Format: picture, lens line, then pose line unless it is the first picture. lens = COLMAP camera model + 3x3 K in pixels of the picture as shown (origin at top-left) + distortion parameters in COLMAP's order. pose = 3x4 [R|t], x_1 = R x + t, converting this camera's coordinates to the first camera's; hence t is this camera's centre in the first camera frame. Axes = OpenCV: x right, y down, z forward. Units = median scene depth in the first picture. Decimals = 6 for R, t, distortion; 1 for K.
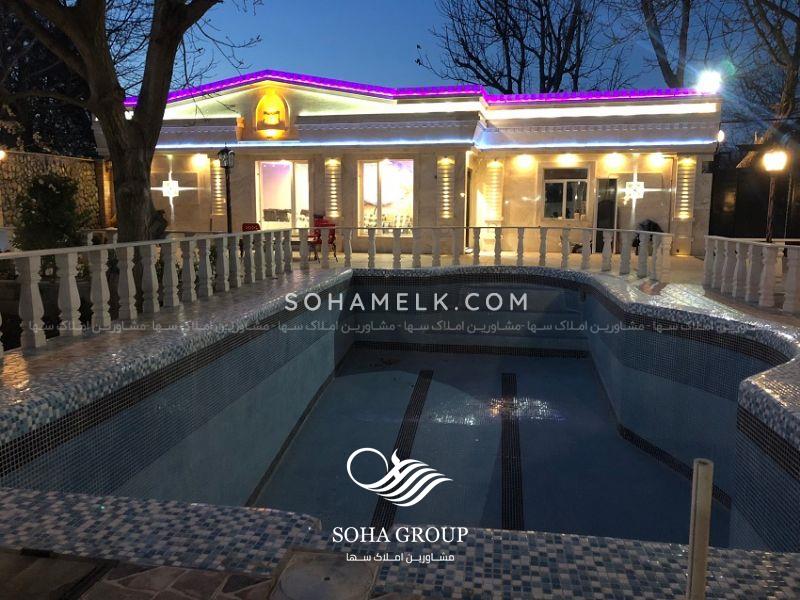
lens RADIAL K [[658.2, 0, 396.7], [0, 658.2, 294.7], [0, 0, 1]] dist [0.020643, -0.009561]
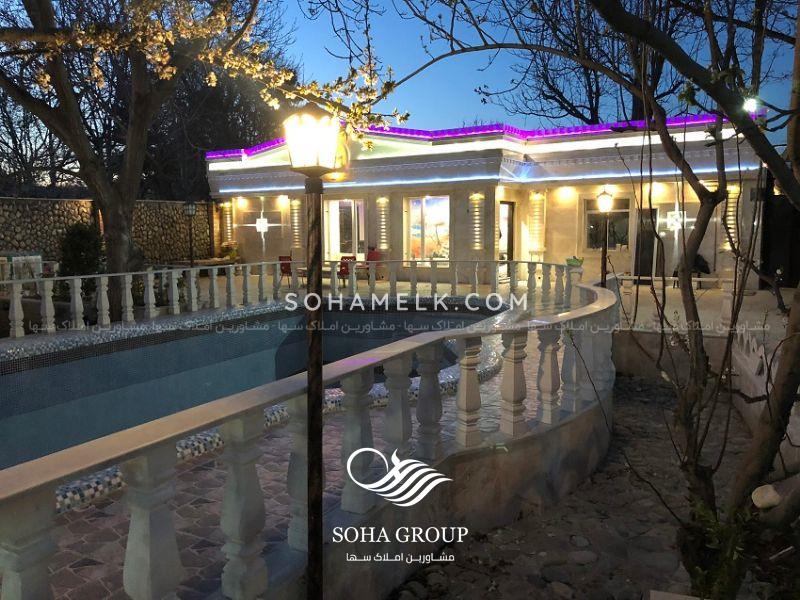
lens RADIAL K [[658.2, 0, 399.0], [0, 658.2, 299.6], [0, 0, 1]] dist [0.020643, -0.009561]
pose [[0.945492, 0.021961, -0.324904, 0.294472], [-0.031168, 0.999246, -0.023160, -0.007346], [0.324150, 0.032025, 0.945463, -0.037655]]
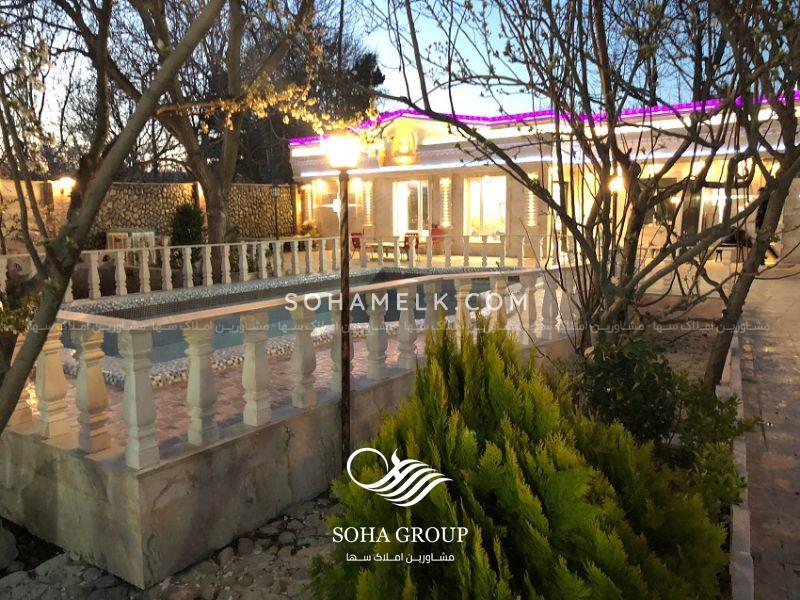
lens RADIAL K [[658.2, 0, 400.6], [0, 658.2, 308.2], [0, 0, 1]] dist [0.020643, -0.009561]
pose [[0.899800, 0.047517, -0.433708, 0.368953], [-0.042192, 0.998869, 0.021901, 0.010892], [0.434258, -0.001408, 0.900787, -0.136531]]
